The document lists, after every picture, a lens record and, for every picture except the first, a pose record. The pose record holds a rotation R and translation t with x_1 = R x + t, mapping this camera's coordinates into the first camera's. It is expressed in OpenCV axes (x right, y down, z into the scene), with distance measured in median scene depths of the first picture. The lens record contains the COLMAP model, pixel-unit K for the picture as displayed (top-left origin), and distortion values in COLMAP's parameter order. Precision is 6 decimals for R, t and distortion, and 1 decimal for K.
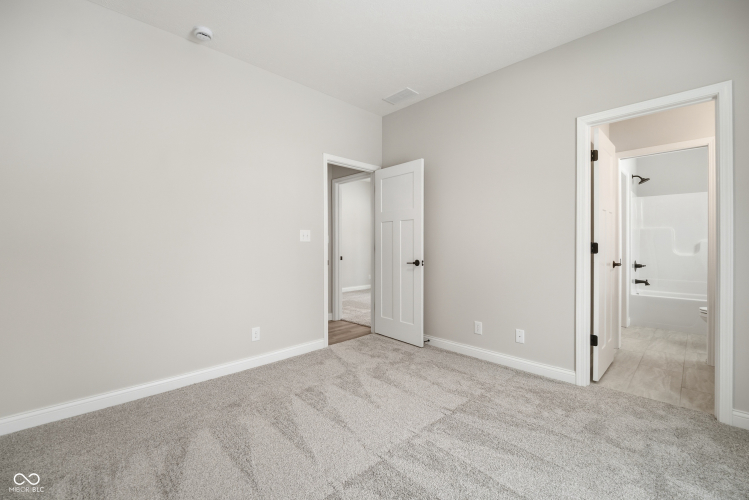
lens RADIAL K [[322.1, 0, 371.9], [0, 322.1, 246.5], [0, 0, 1]] dist [0.000175, -0.000257]
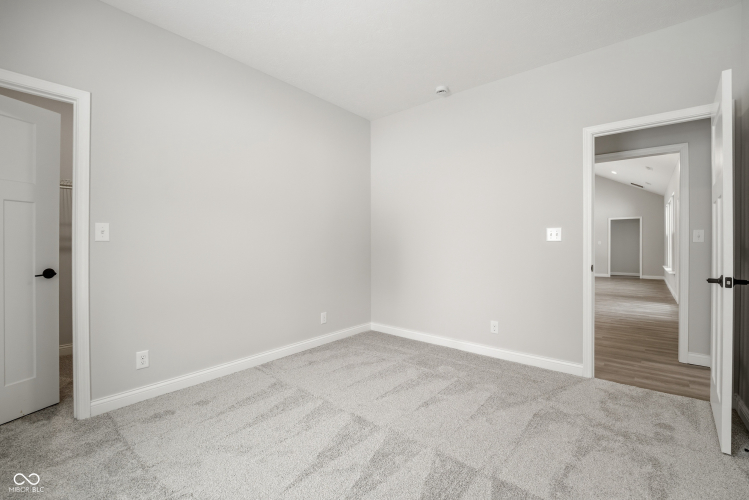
lens RADIAL K [[322.1, 0, 371.9], [0, 322.1, 246.5], [0, 0, 1]] dist [0.000175, -0.000257]
pose [[0.101826, 0.002350, -0.994799, 0.654180], [-0.002868, 0.999994, 0.002069, -0.001863], [0.994798, 0.002642, 0.101832, 0.461345]]
